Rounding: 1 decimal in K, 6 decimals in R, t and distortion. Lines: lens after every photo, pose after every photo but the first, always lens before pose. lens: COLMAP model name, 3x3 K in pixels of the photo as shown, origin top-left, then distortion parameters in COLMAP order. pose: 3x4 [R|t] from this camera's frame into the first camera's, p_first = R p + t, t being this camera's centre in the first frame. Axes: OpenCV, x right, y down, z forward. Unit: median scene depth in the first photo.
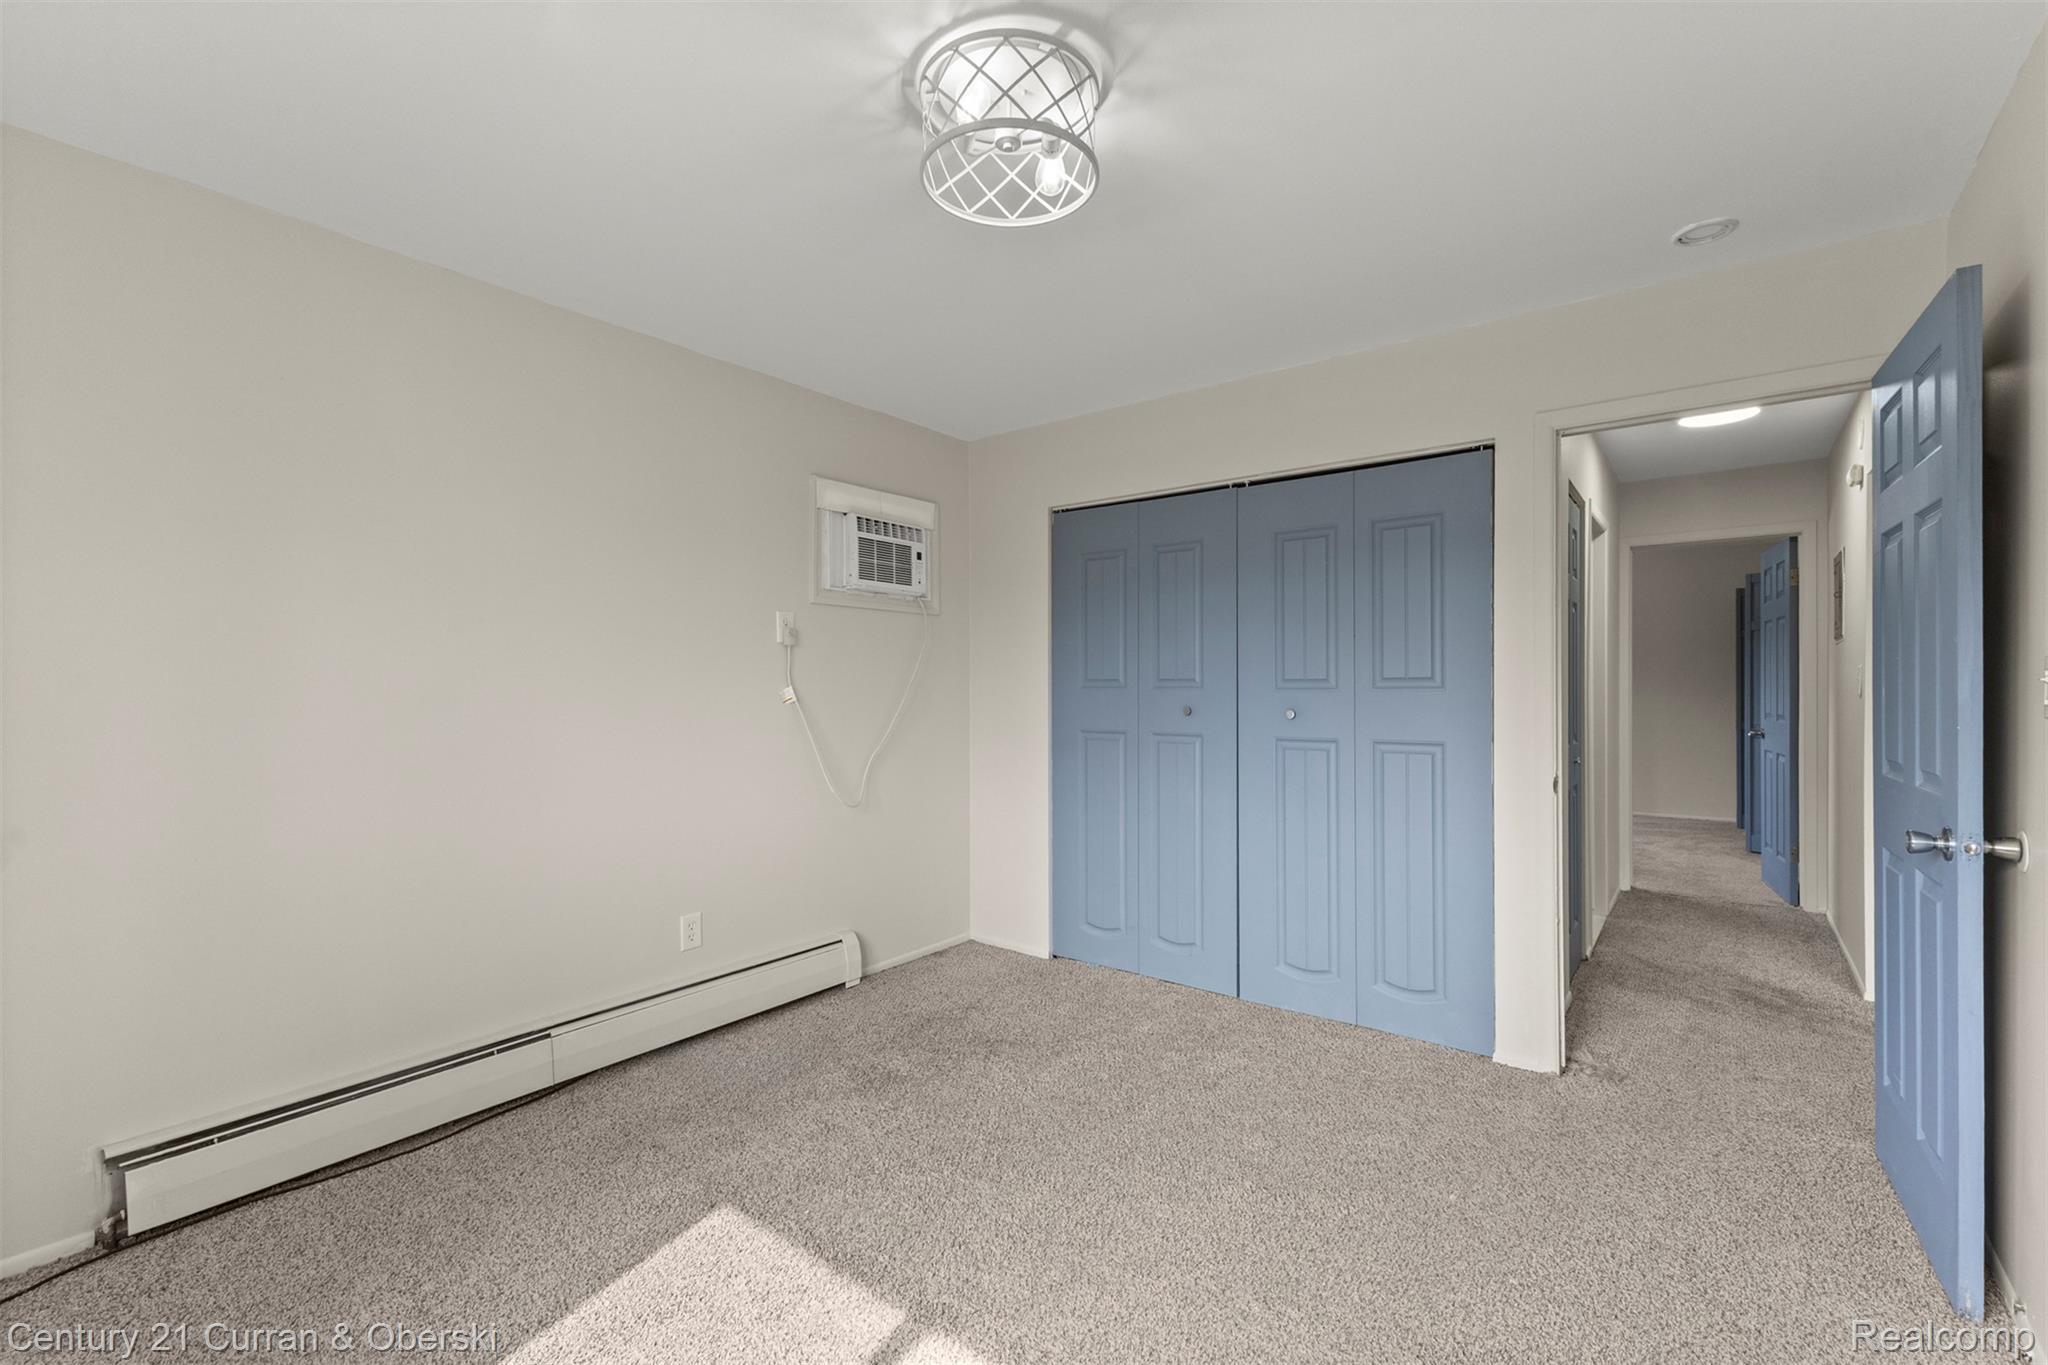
lens RADIAL K [[889.5, 0, 1028.5], [0, 889.5, 692.5], [0, 0, 1]] dist [0.009513, 0.000267]
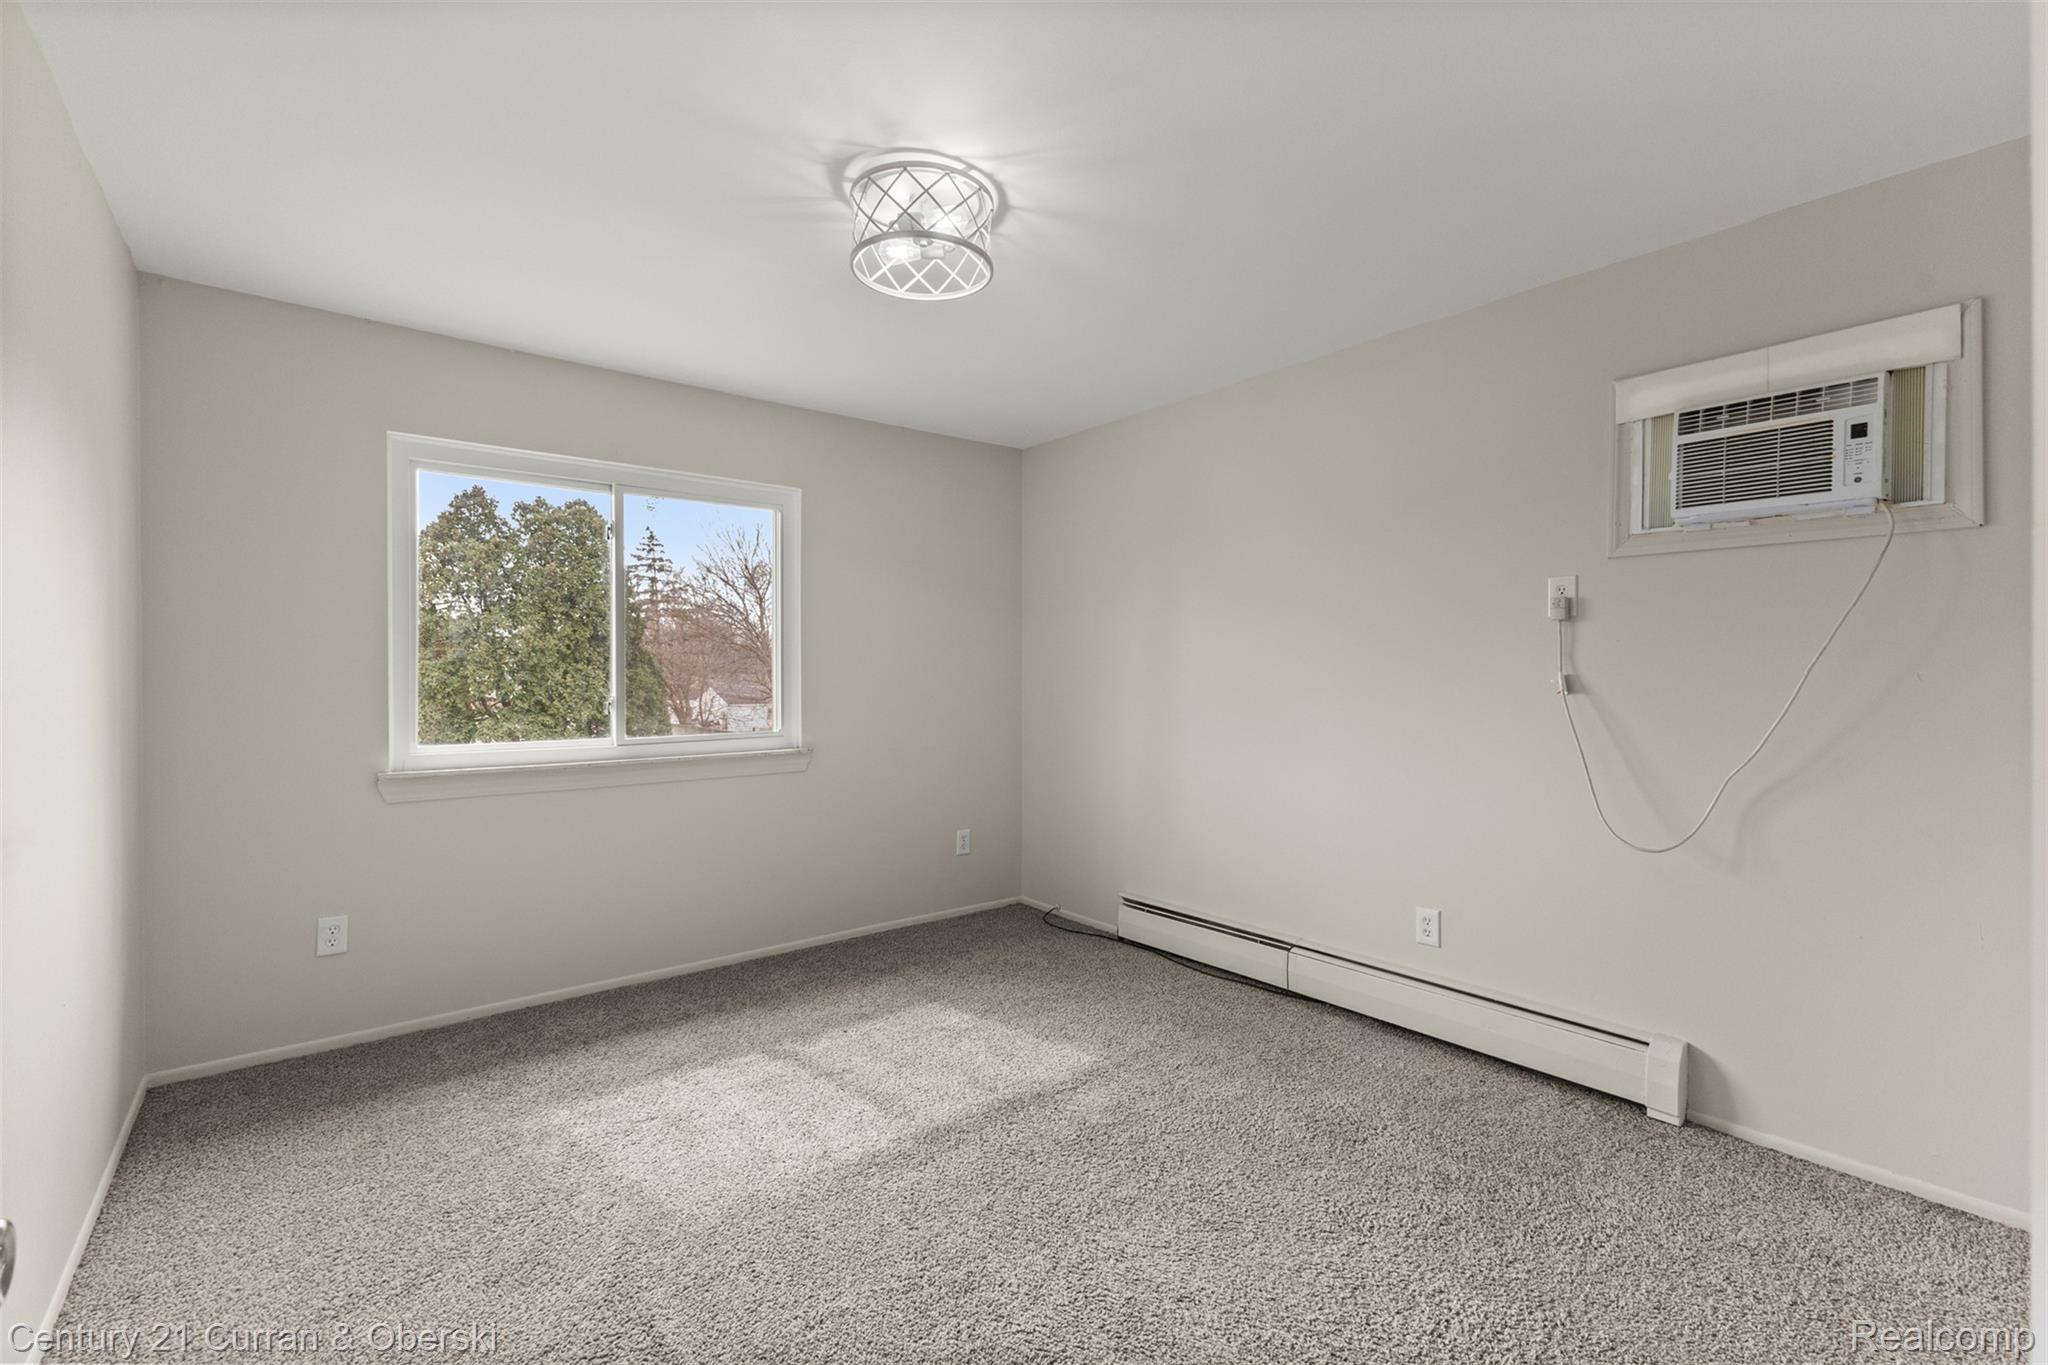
lens RADIAL K [[875.4, 0, 1031.5], [0, 875.4, 675.2], [0, 0, 1]] dist [0.002642, -0.000059]
pose [[-0.228144, 0.013559, -0.973533, 0.591659], [-0.001476, 0.999897, 0.014272, -0.015029], [0.973626, 0.004693, -0.228100, 0.742659]]
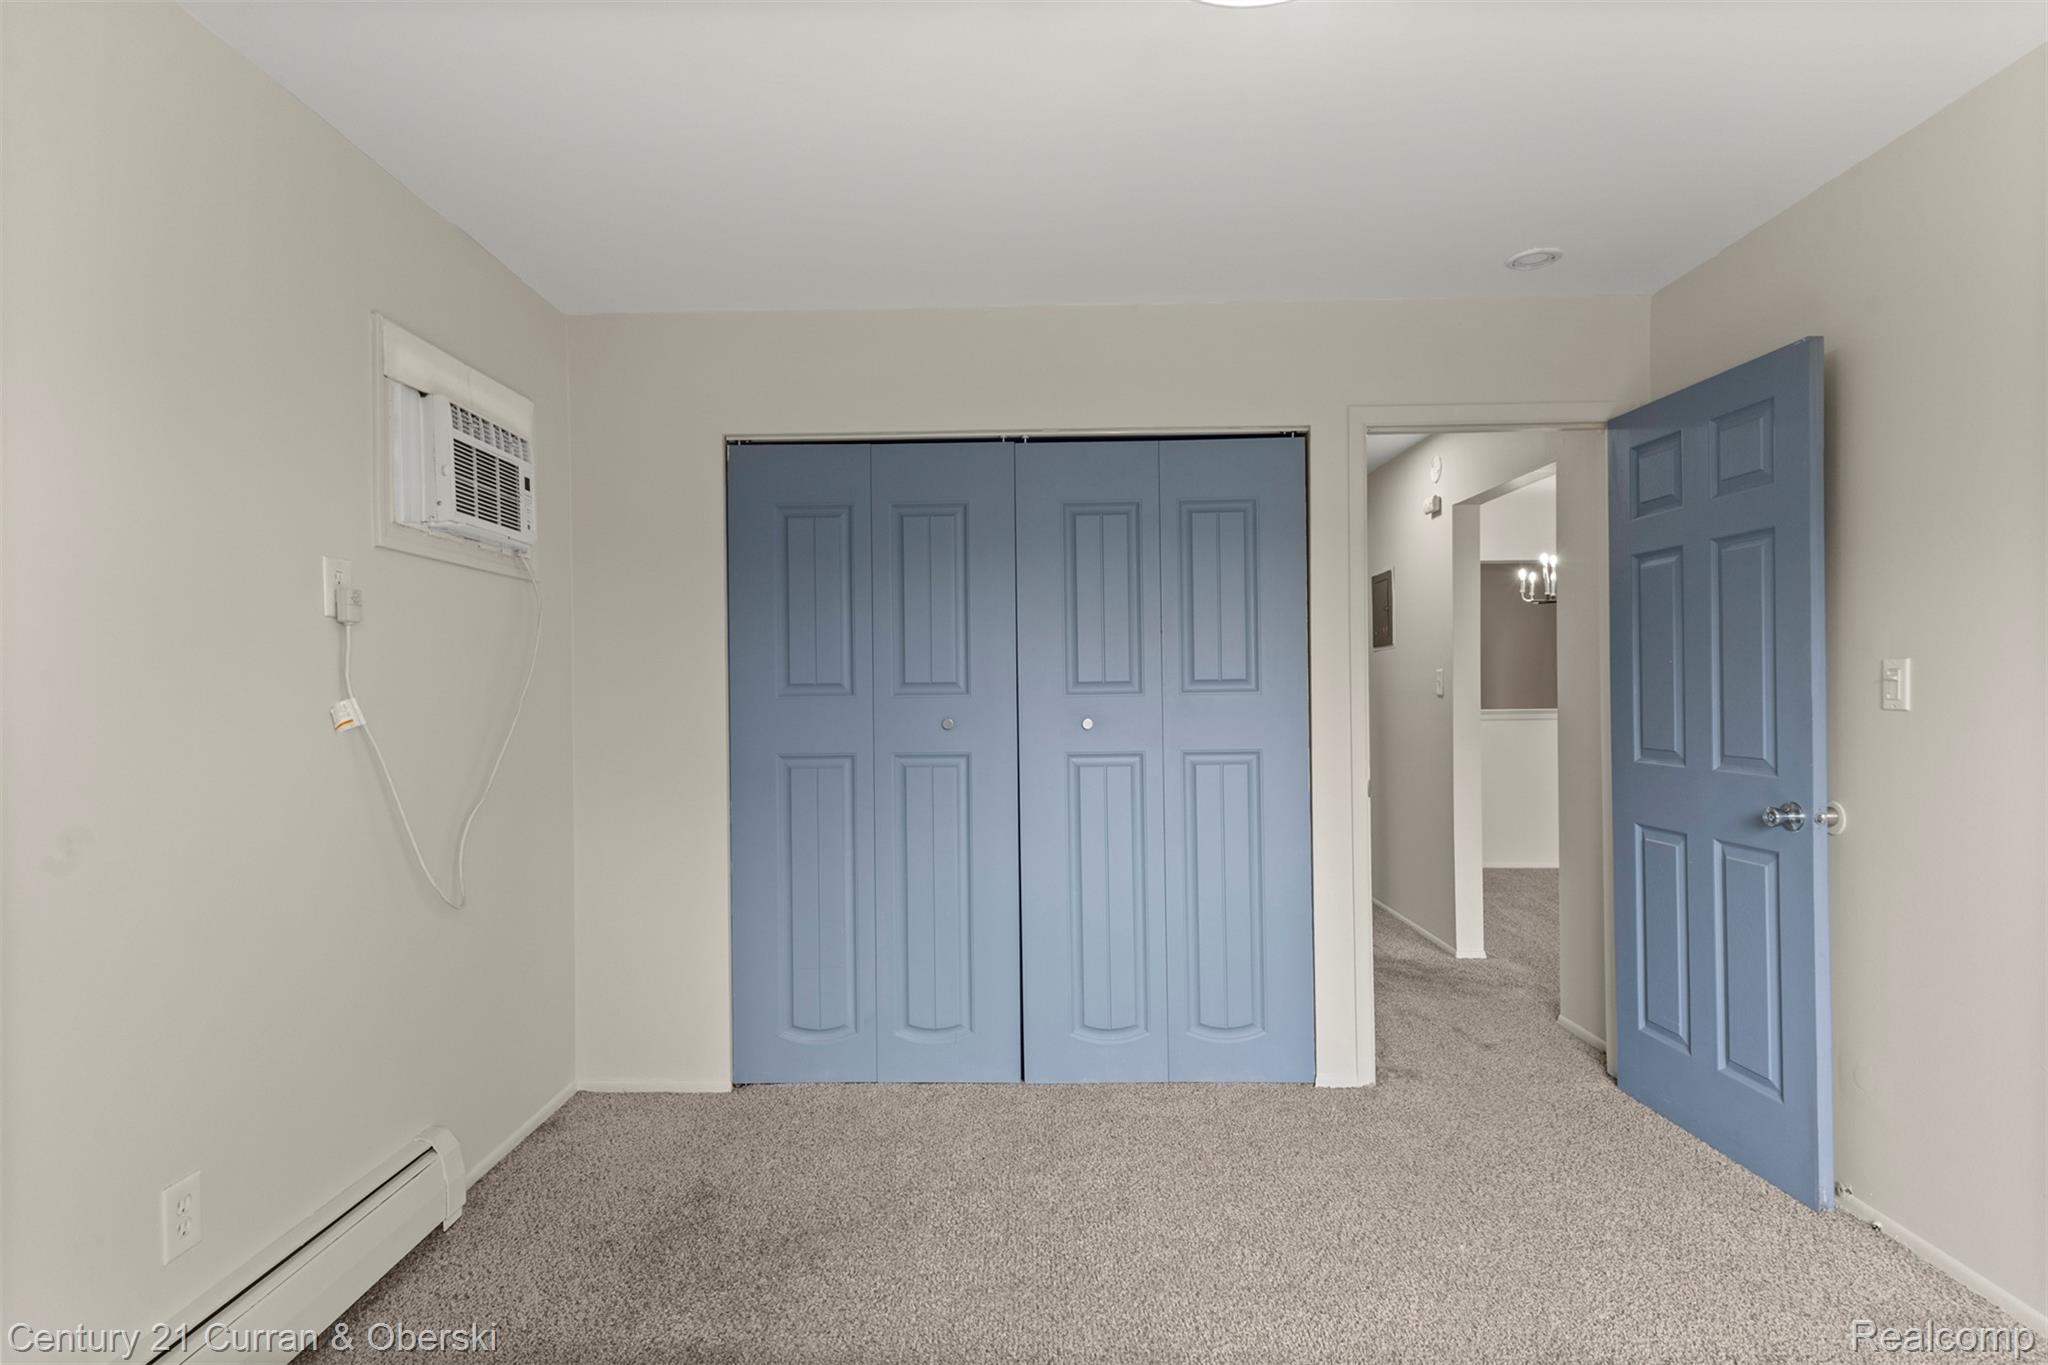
lens RADIAL K [[1044.2, 0, 1022.0], [0, 1044.2, 694.8], [0, 0, 1]] dist [0.025304, 0.000228]
pose [[0.799494, -0.009951, 0.600591, -0.334331], [0.013900, 0.999902, -0.001937, -0.002143], [-0.600513, 0.009897, 0.799554, 0.255791]]
